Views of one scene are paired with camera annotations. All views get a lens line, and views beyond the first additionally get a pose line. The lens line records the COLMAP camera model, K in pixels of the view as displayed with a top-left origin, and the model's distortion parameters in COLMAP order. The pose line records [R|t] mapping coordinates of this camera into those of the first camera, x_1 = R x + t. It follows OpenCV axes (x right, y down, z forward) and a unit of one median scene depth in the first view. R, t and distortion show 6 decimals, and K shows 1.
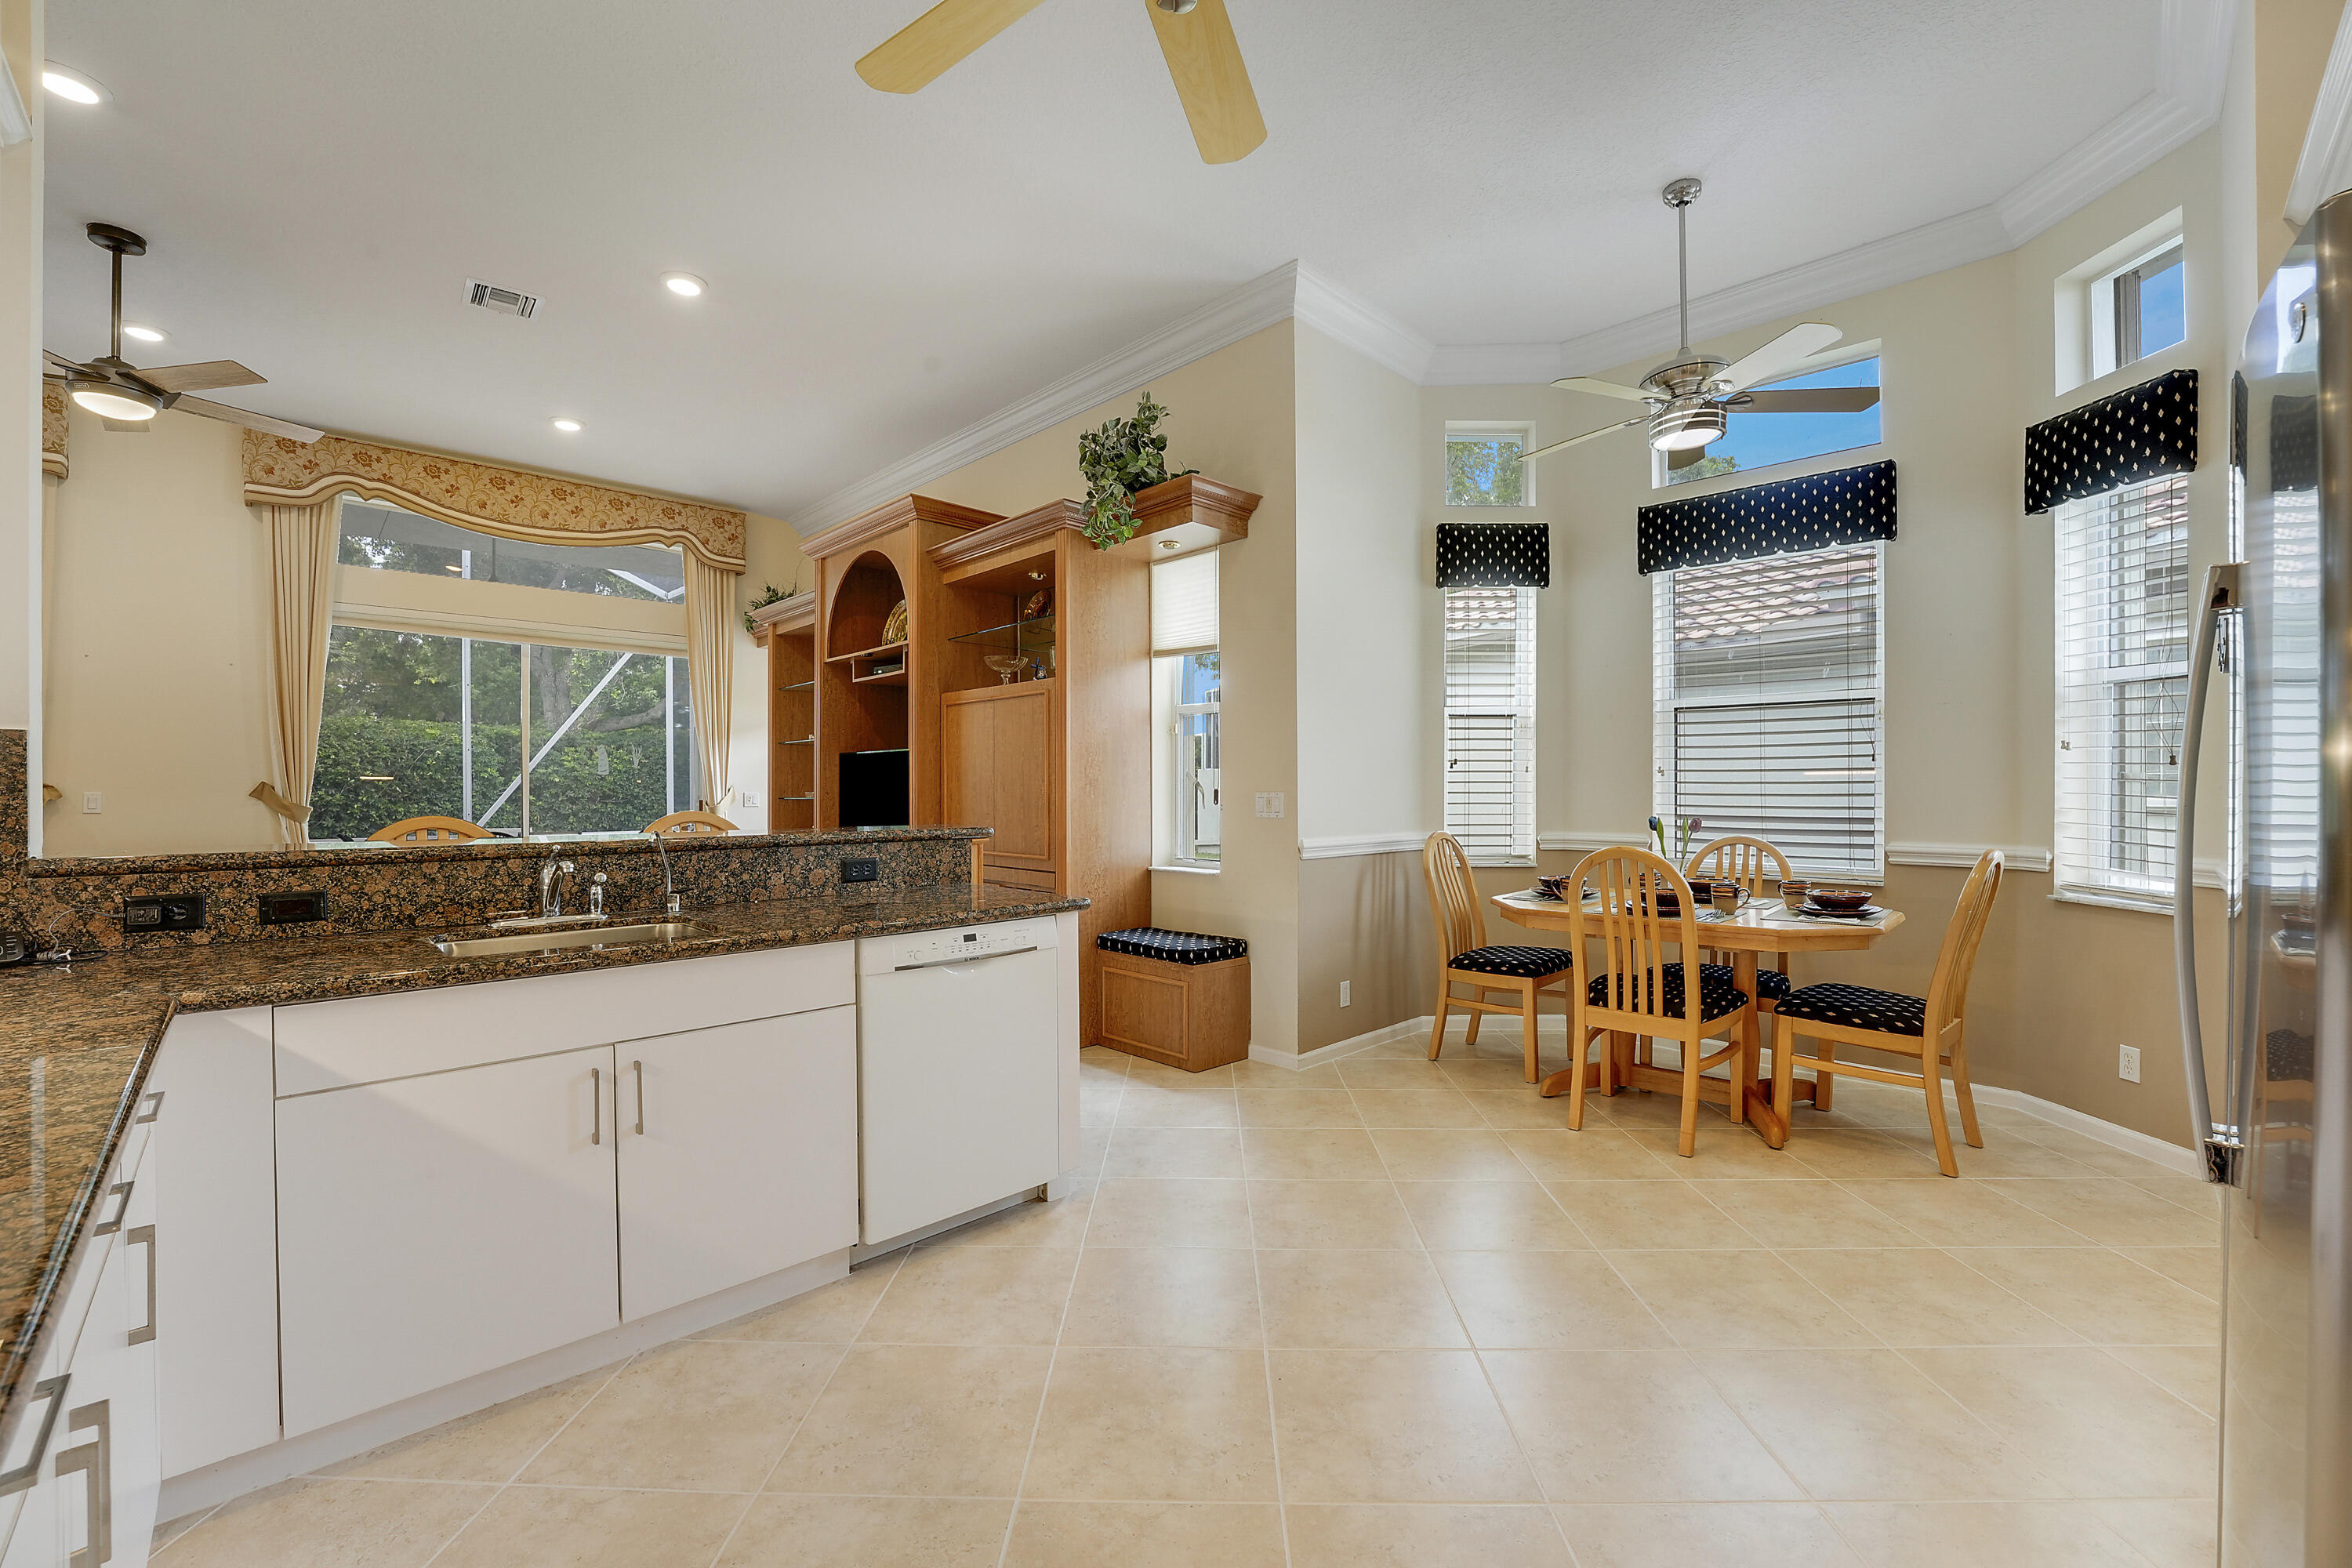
lens RADIAL K [[959.6, 0, 1170.6], [0, 959.6, 792.3], [0, 0, 1]] dist [-0.022961, 0.000190]
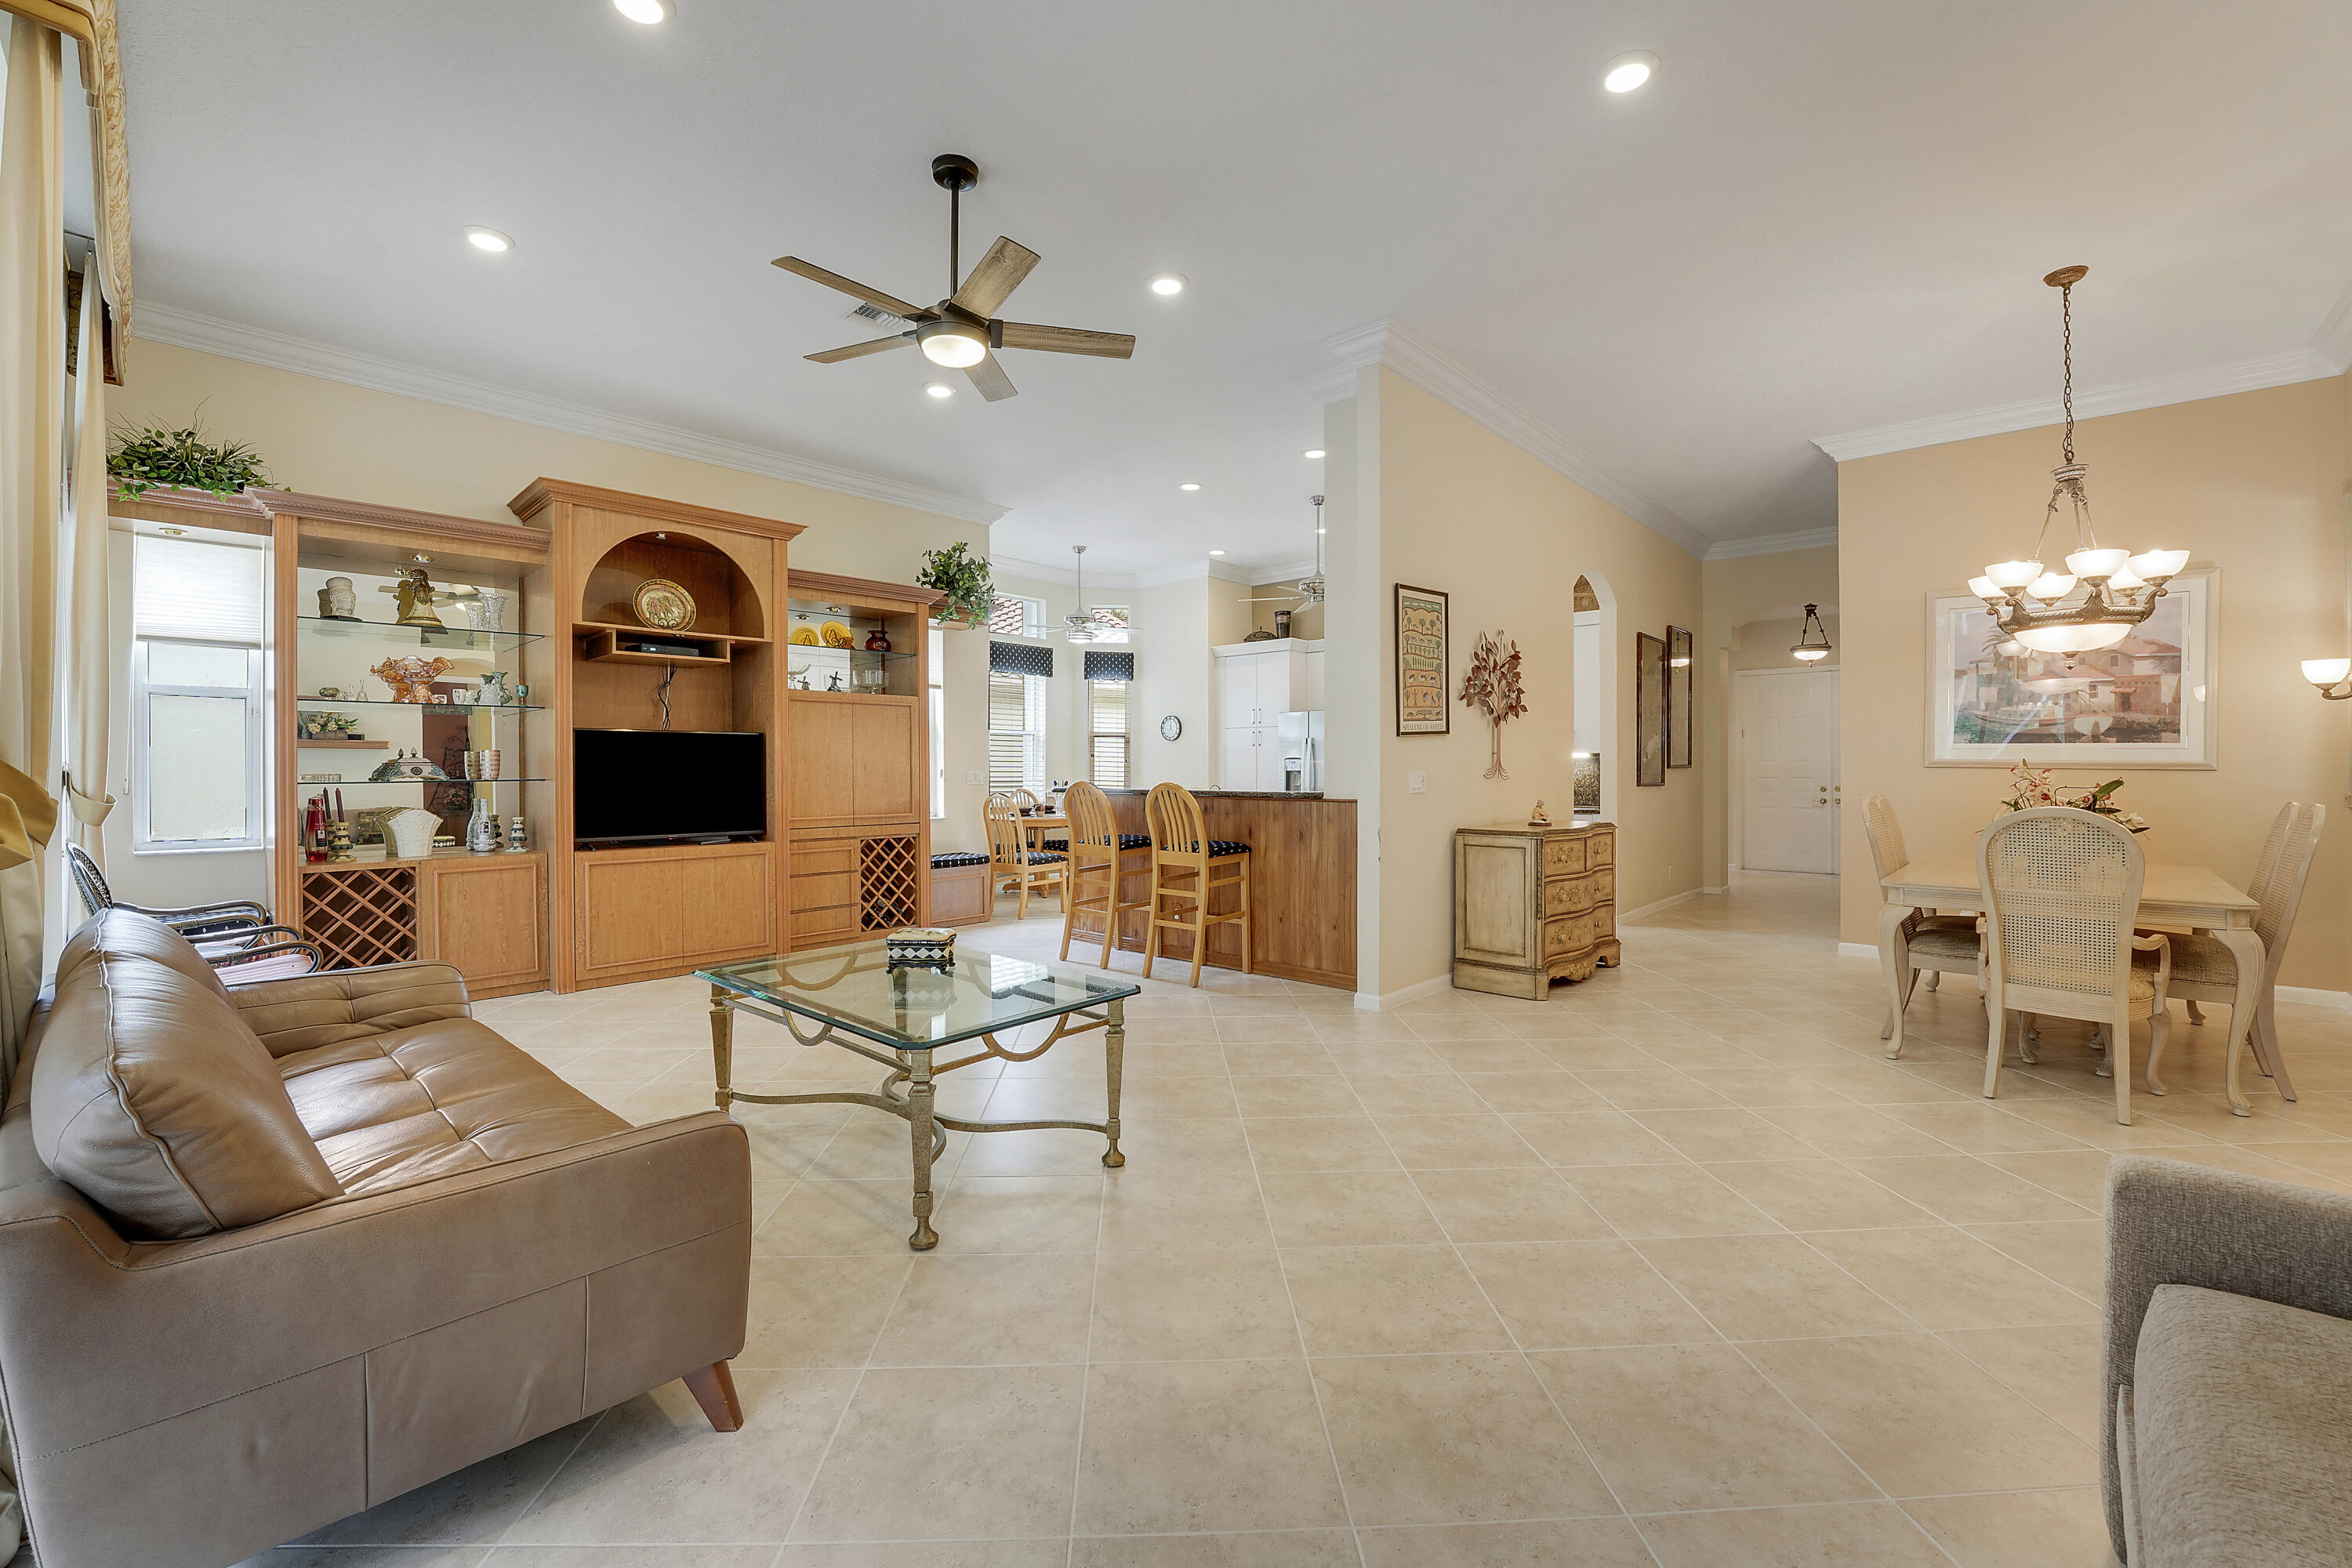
lens RADIAL K [[954.3, 0, 1186.9], [0, 954.3, 774.9], [0, 0, 1]] dist [-0.023382, -0.000070]
pose [[-0.069456, -0.005442, 0.997570, -1.802116], [0.004886, 0.999971, 0.005795, -0.000817], [-0.997573, 0.005277, -0.069428, 0.723495]]
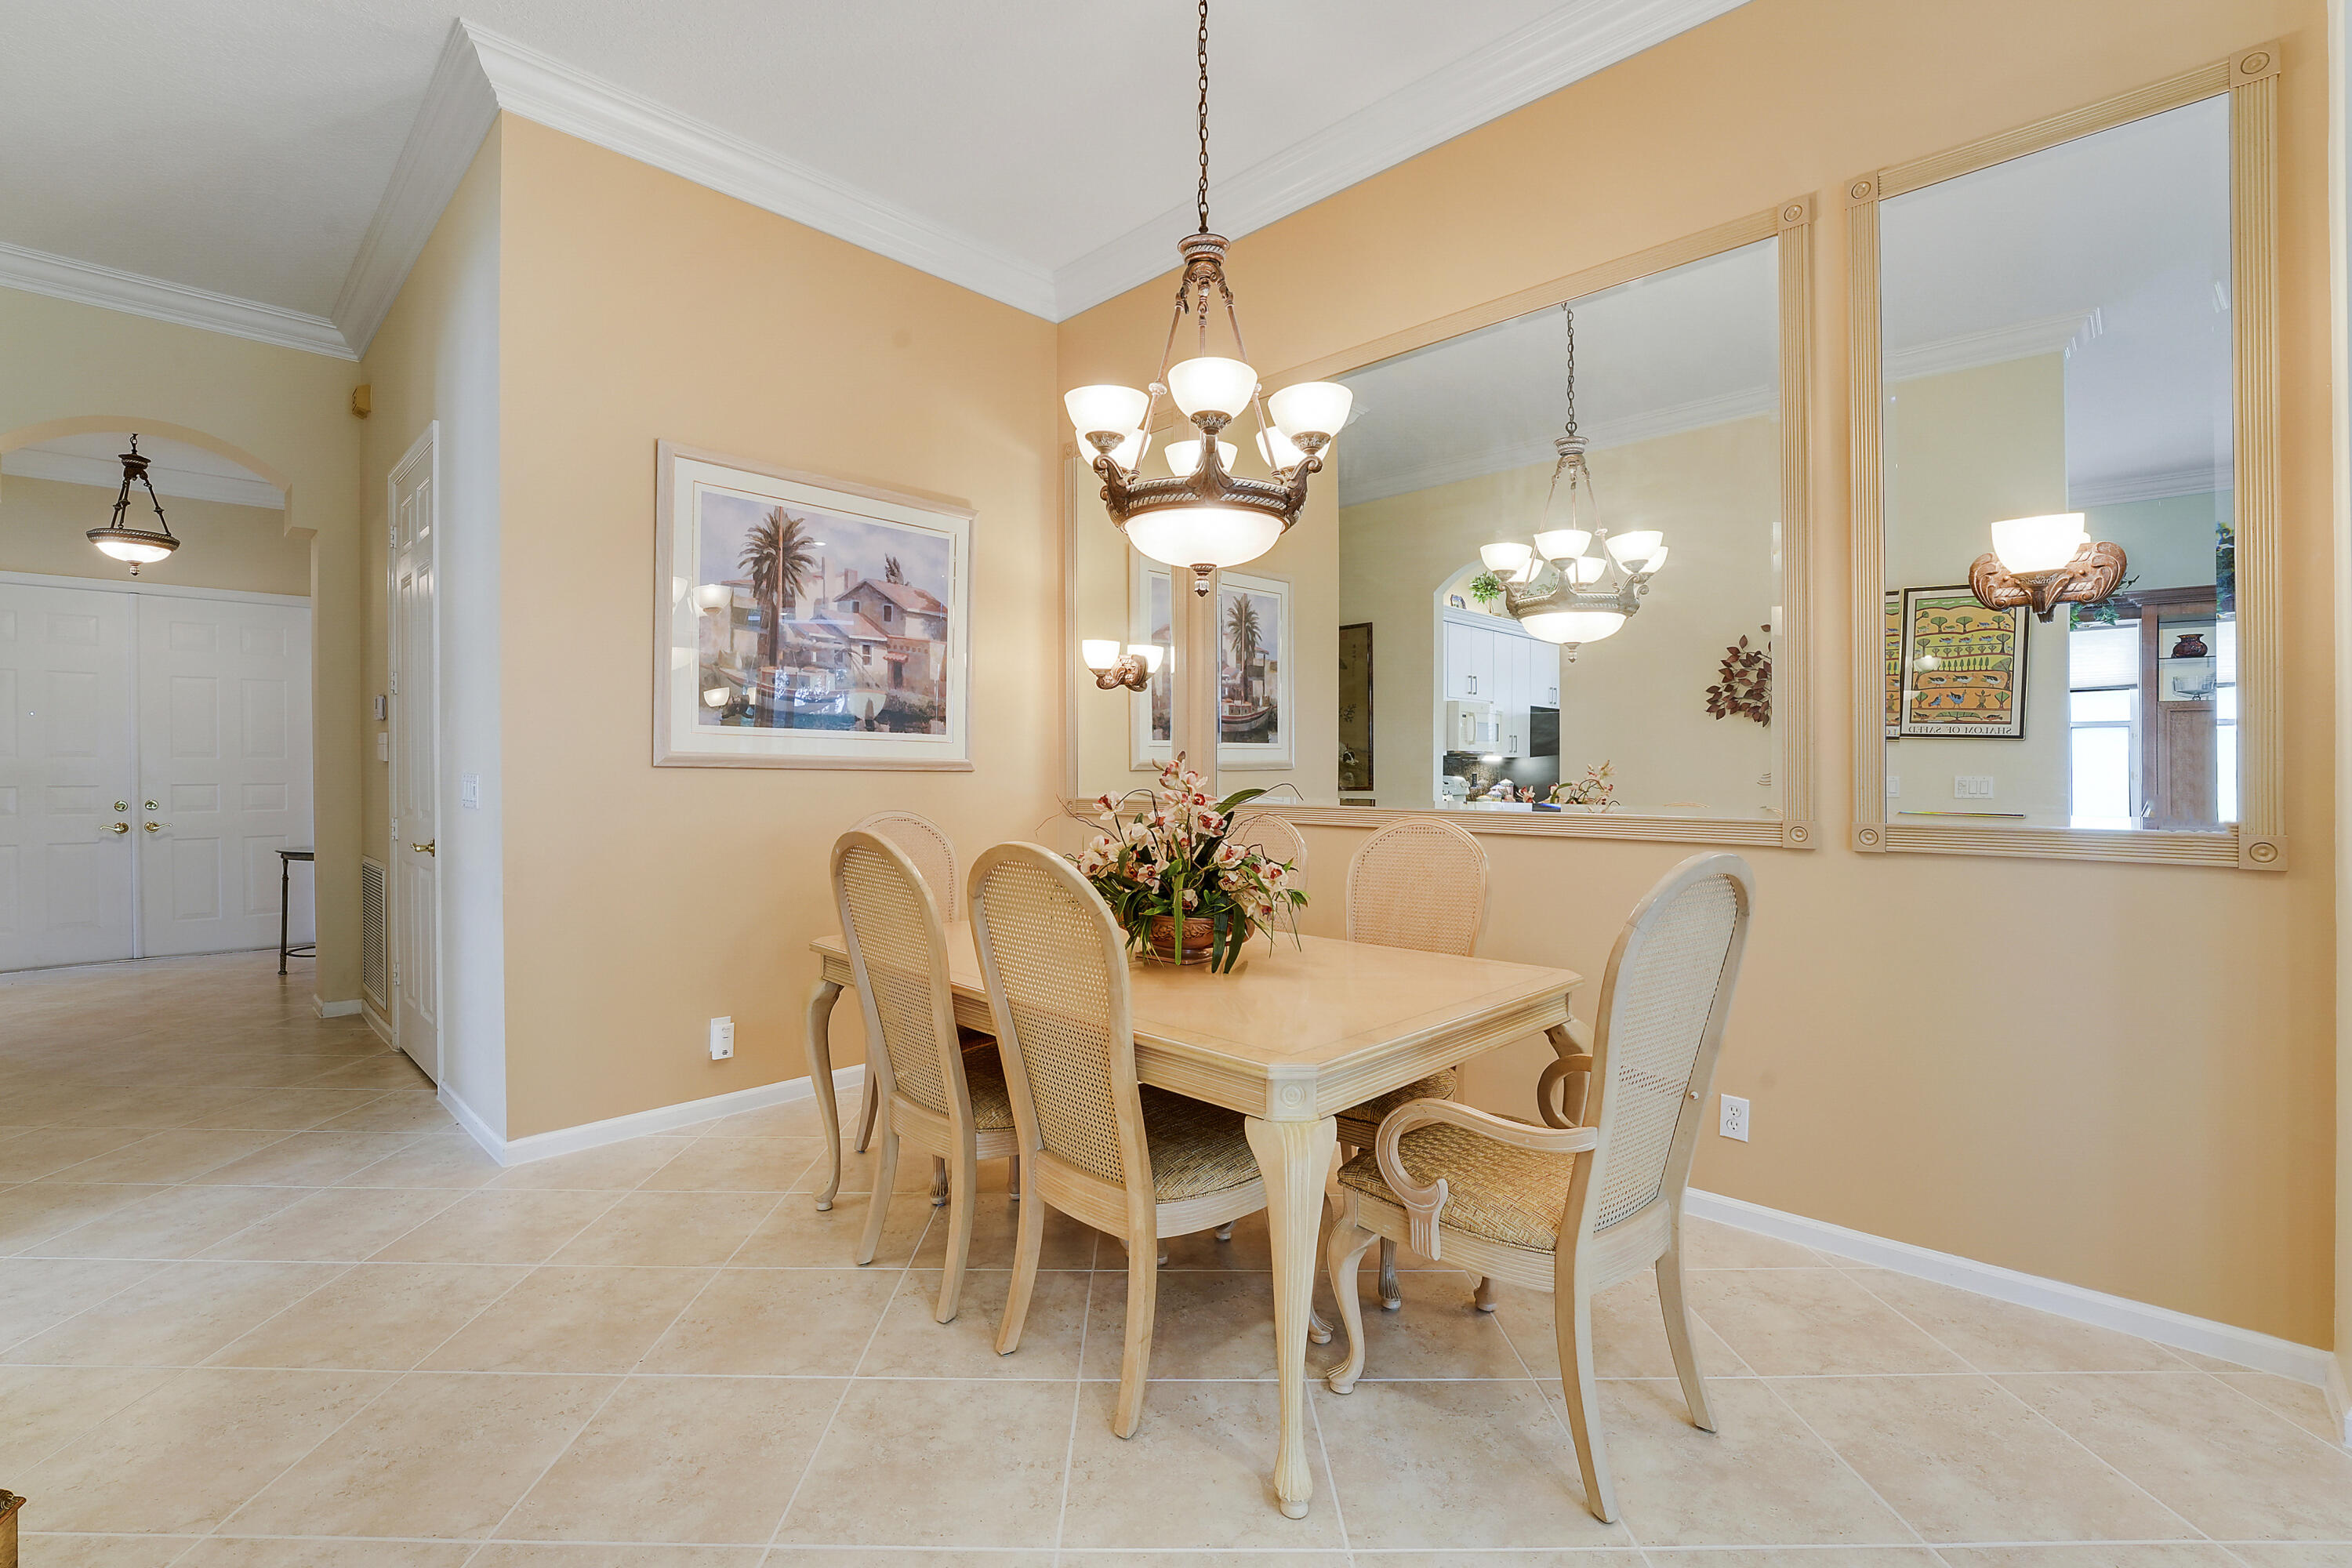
lens RADIAL K [[1011.2, 0, 1154.2], [0, 1011.2, 773.6], [0, 0, 1]] dist [-0.023737, 0.000114]
pose [[-0.999534, 0.001802, -0.030459, -0.849264], [0.001462, 0.999936, 0.011184, -0.002207], [0.030477, 0.011134, -0.999473, 0.333437]]
